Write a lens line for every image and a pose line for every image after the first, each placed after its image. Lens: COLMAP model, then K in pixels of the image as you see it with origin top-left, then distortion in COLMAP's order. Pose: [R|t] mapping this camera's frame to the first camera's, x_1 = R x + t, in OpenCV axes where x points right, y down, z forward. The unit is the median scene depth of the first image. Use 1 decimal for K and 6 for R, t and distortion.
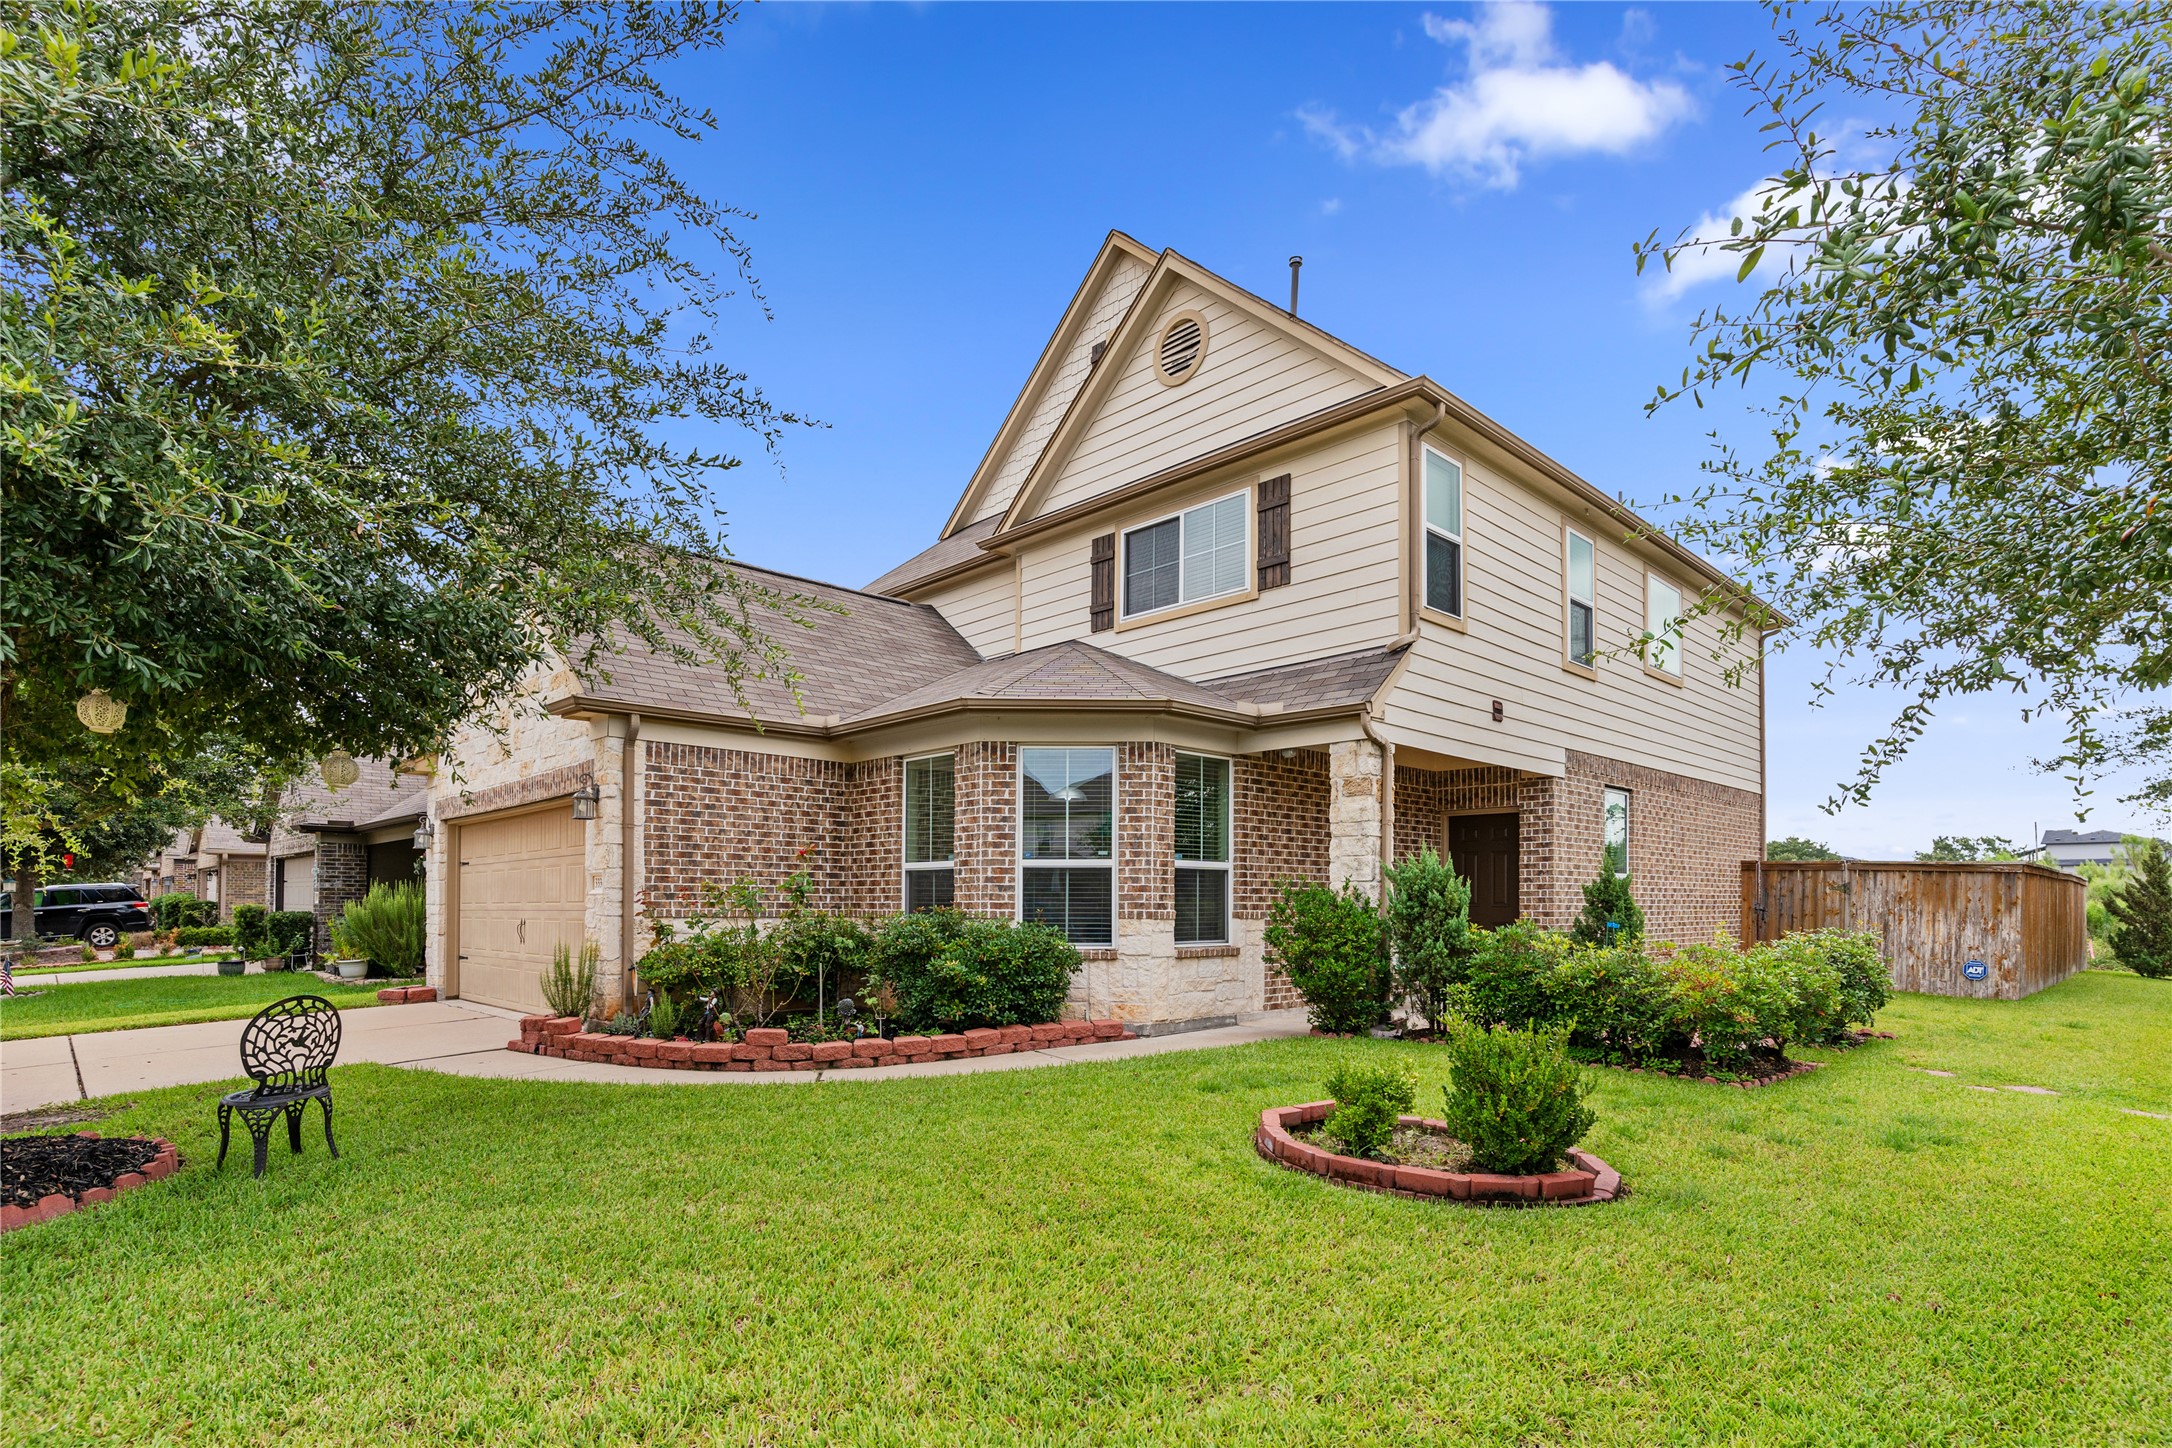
lens RADIAL K [[1053.0, 0, 1083.6], [0, 1053.0, 867.2], [0, 0, 1]] dist [0.008974, -0.001285]
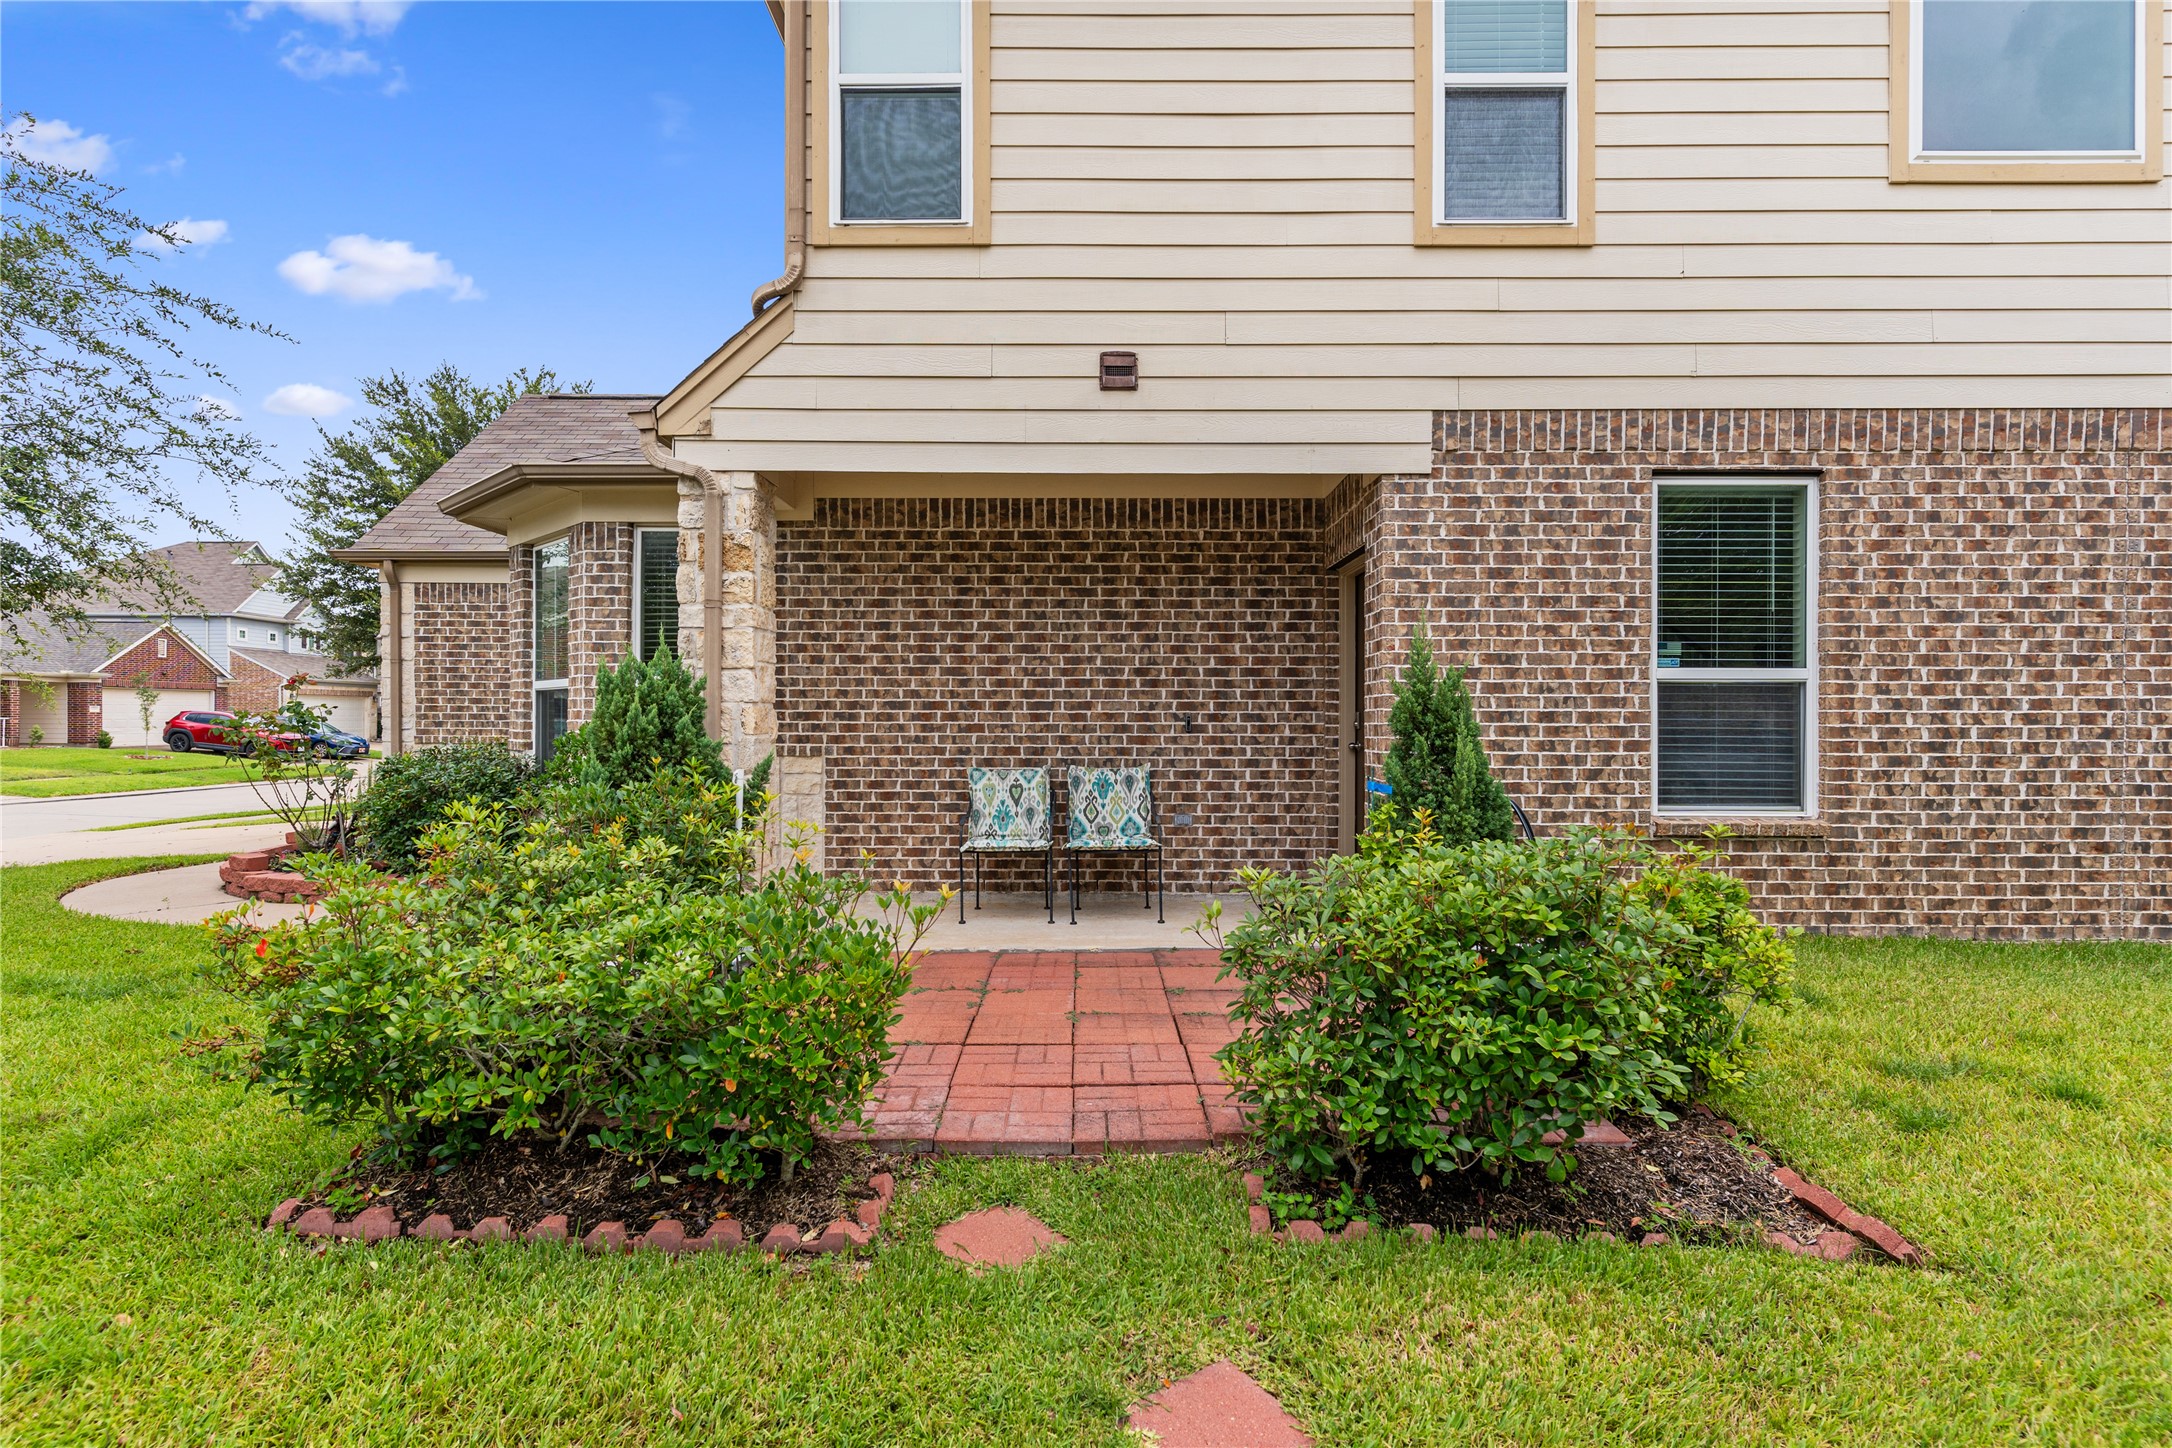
lens RADIAL K [[1053.0, 0, 1085.9], [0, 1053.0, 722.4], [0, 0, 1]] dist [0.008974, -0.001285]
pose [[0.712718, -0.000964, -0.701450, 0.834264], [0.020906, 0.999584, 0.019868, 0.018001], [0.701139, -0.028825, 0.712442, 0.680182]]
